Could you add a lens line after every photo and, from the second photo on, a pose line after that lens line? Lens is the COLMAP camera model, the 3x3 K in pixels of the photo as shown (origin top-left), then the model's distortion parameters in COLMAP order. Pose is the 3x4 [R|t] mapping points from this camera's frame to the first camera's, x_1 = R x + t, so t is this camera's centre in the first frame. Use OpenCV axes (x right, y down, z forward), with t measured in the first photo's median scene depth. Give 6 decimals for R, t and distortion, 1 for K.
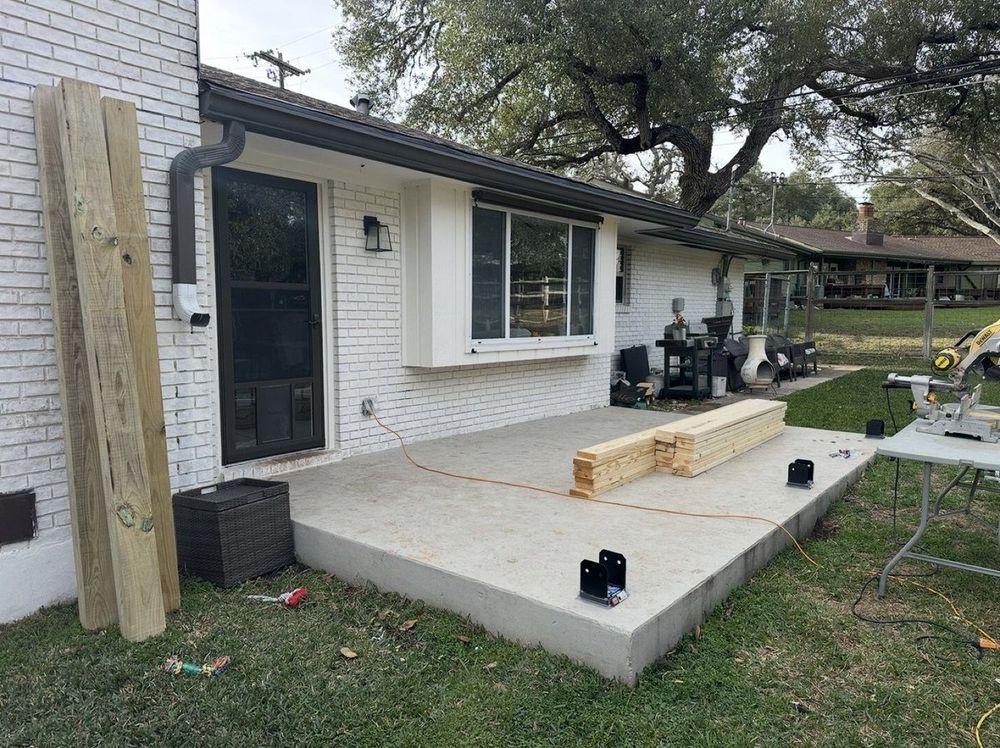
lens RADIAL K [[703.6, 0, 483.9], [0, 703.6, 378.6], [0, 0, 1]] dist [0.049402, -0.071355]
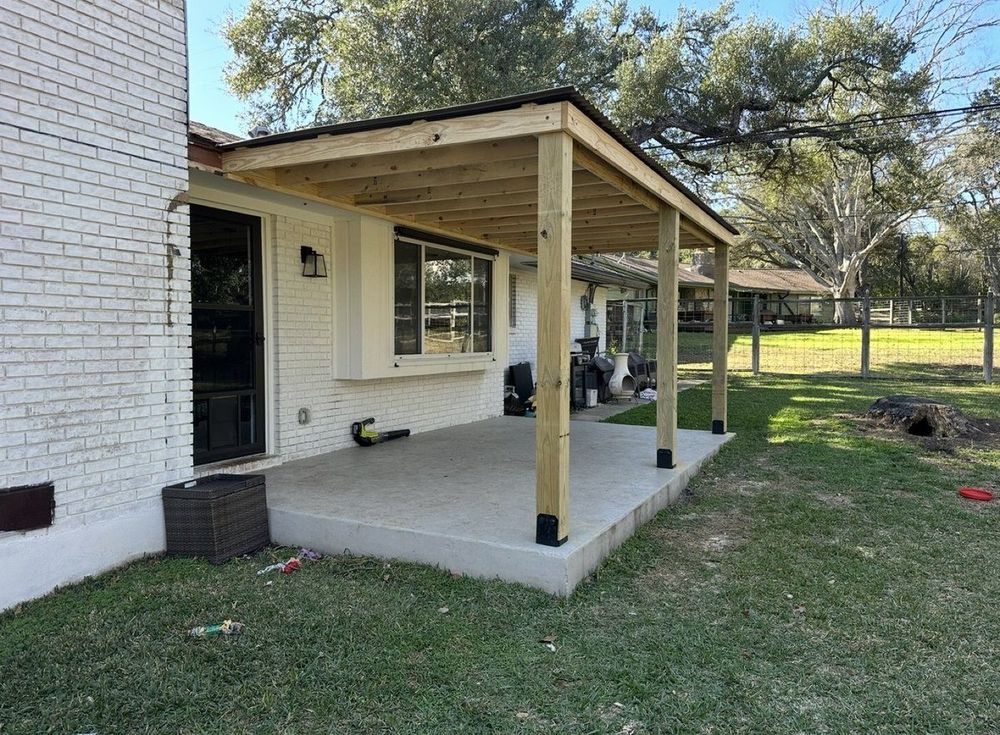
lens RADIAL K [[695.4, 0, 500.0], [0, 695.4, 370.3], [0, 0, 1]] dist [0.033617, -0.073122]
pose [[0.978658, -0.012240, 0.205129, -0.088821], [0.021268, 0.998897, -0.041865, 0.021503], [-0.204390, 0.045334, 0.977839, -0.146871]]
